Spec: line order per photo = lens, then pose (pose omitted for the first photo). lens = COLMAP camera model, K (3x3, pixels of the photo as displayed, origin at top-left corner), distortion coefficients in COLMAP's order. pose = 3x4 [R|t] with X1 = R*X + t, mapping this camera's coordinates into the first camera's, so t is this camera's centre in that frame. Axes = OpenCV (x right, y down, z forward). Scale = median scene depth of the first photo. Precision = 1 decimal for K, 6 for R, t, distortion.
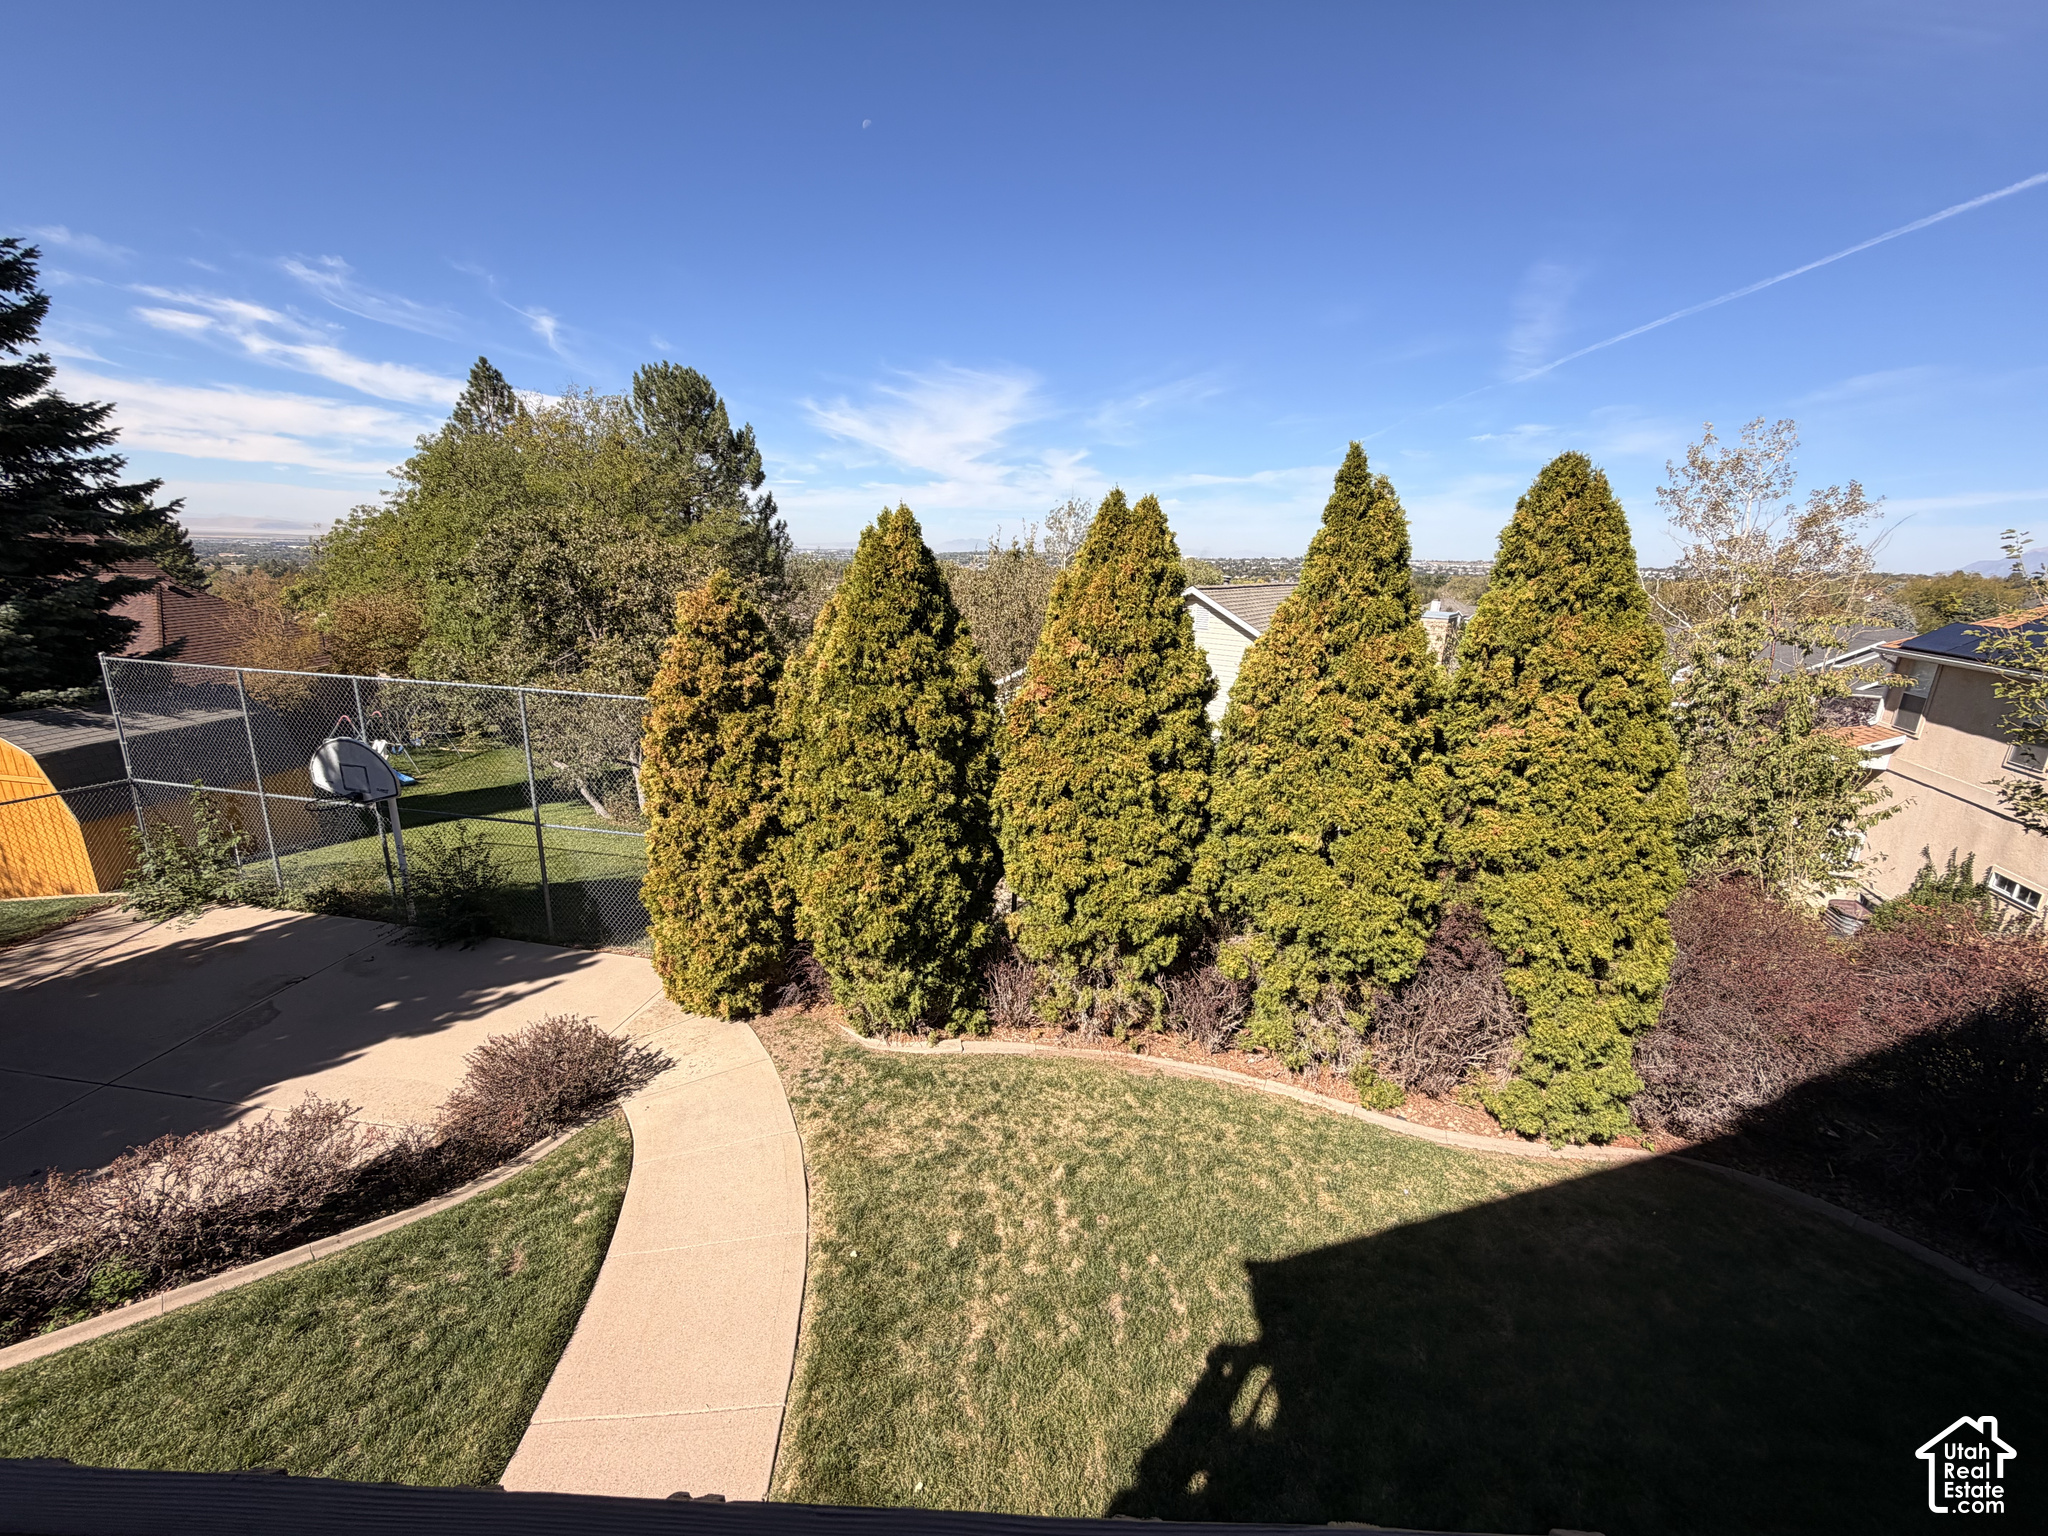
lens RADIAL K [[815.5, 0, 1019.1], [0, 815.5, 768.7], [0, 0, 1]] dist [0.001762, -0.000710]
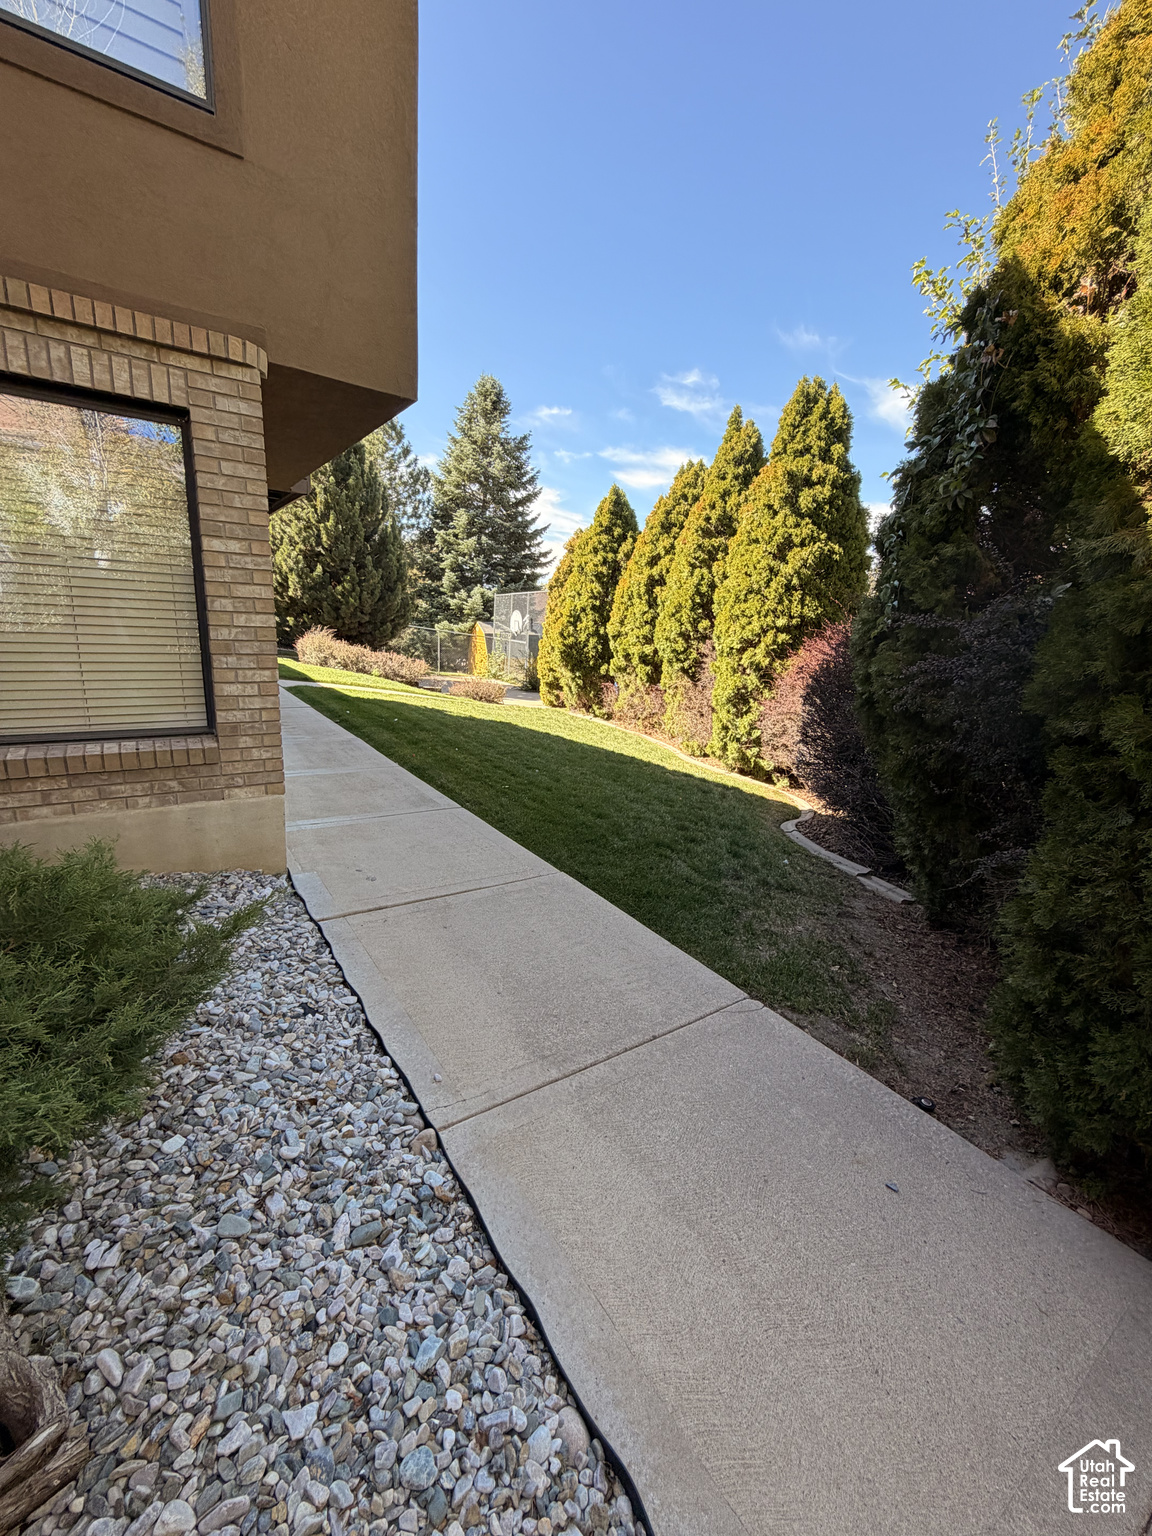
lens RADIAL K [[611.7, 0, 576.0], [0, 611.7, 761.8], [0, 0, 1]] dist [0.001762, -0.000710]
pose [[0.583272, 0.181212, -0.791805, 1.113804], [-0.246973, 0.968211, 0.039655, 0.348975], [0.773820, 0.172425, 0.609485, -0.041844]]
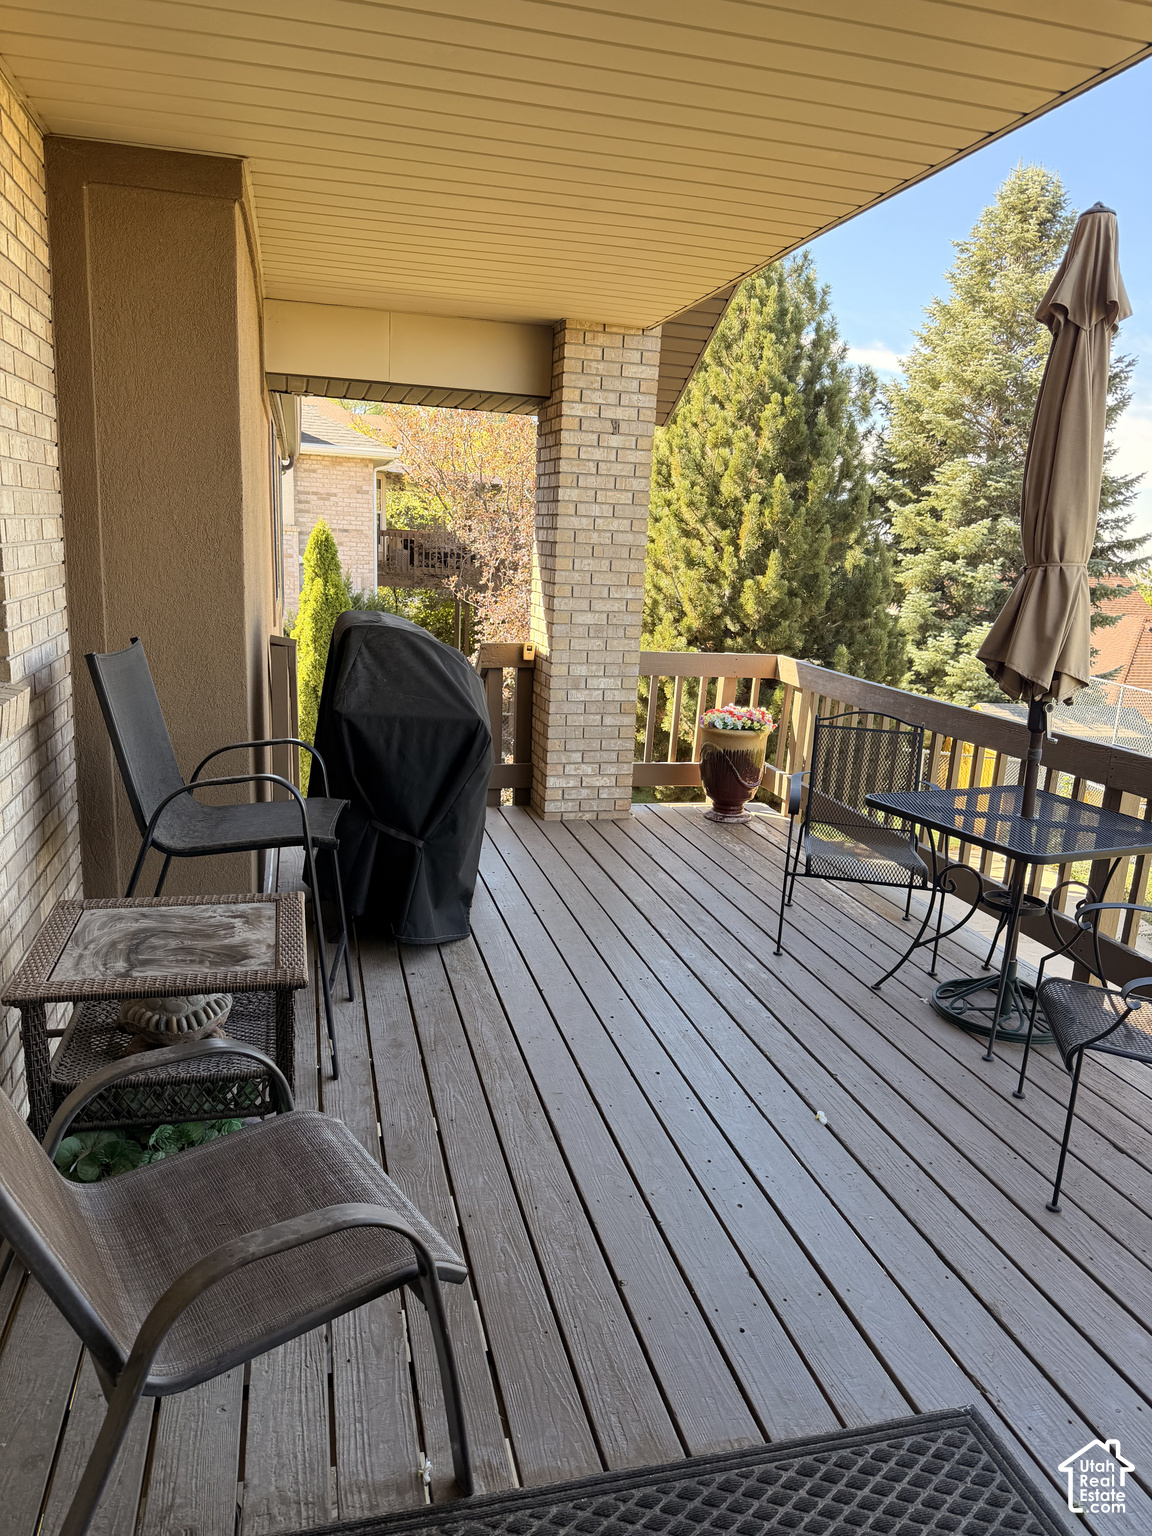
lens RADIAL K [[1079.4, 0, 582.2], [0, 1079.4, 775.8], [0, 0, 1]] dist [0.055701, -0.080148]
pose [[0.264572, 0.185714, -0.946315, 0.439793], [-0.288023, 0.951711, 0.106247, 0.073743], [0.920350, 0.244451, 0.305286, -0.229620]]
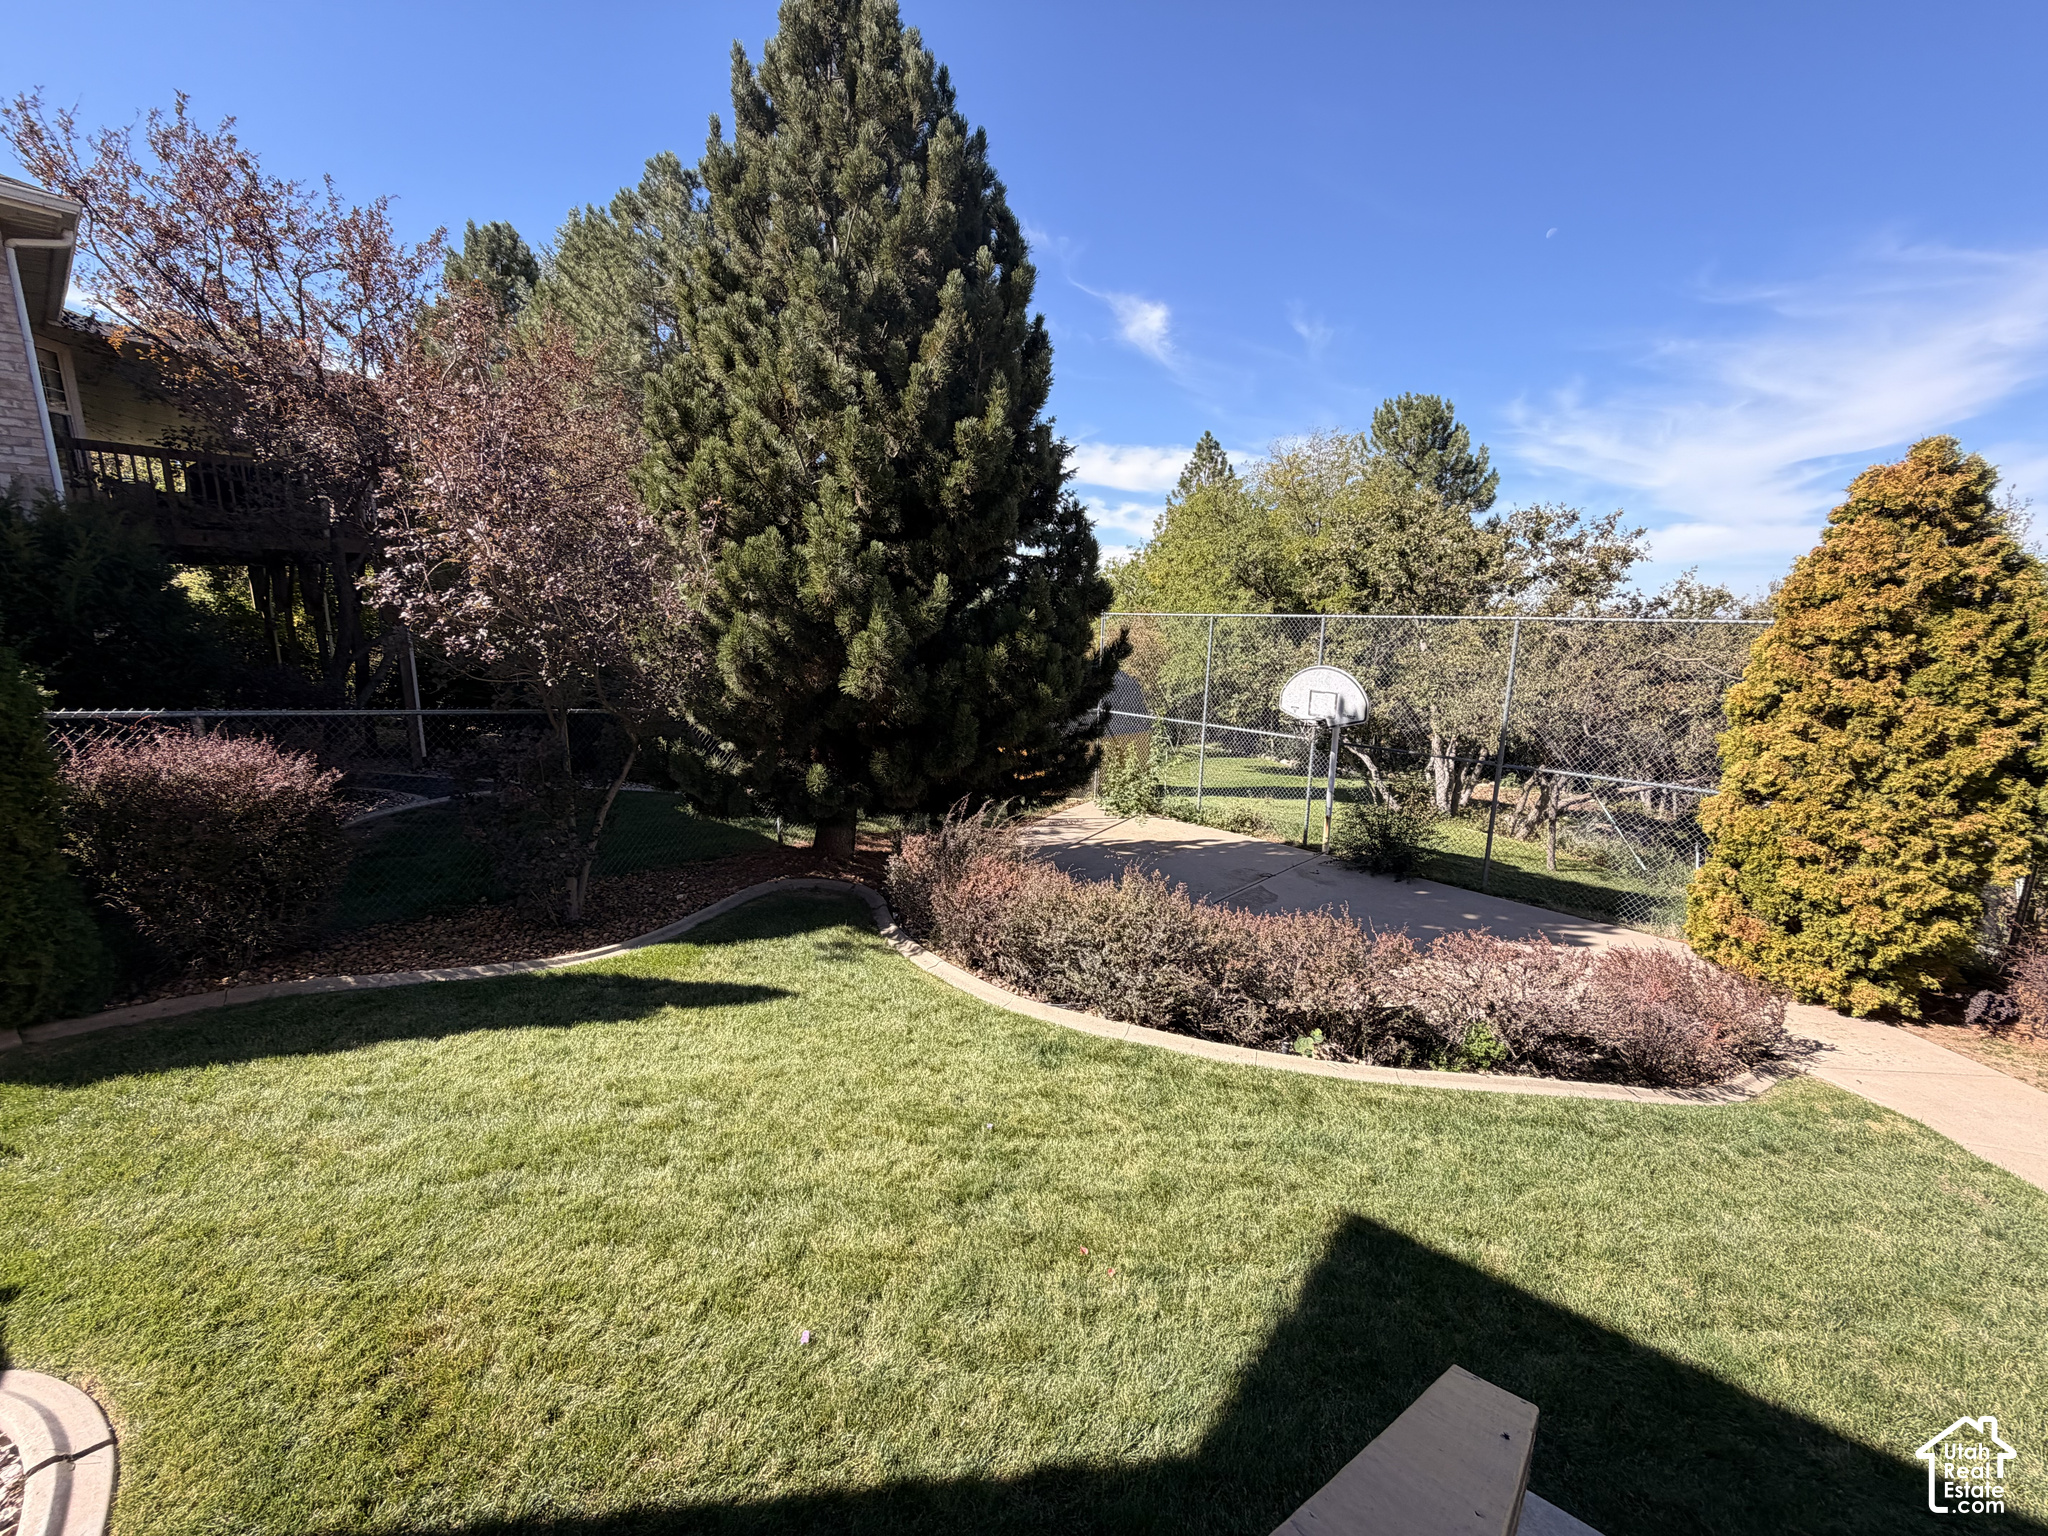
lens RADIAL K [[815.5, 0, 1018.8], [0, 815.5, 768.6], [0, 0, 1]] dist [0.001762, -0.000710]
pose [[0.789573, 0.095696, -0.606149, -0.496149], [-0.147311, 0.988441, -0.035837, 0.205308], [0.595713, 0.117588, 0.794544, -0.095602]]
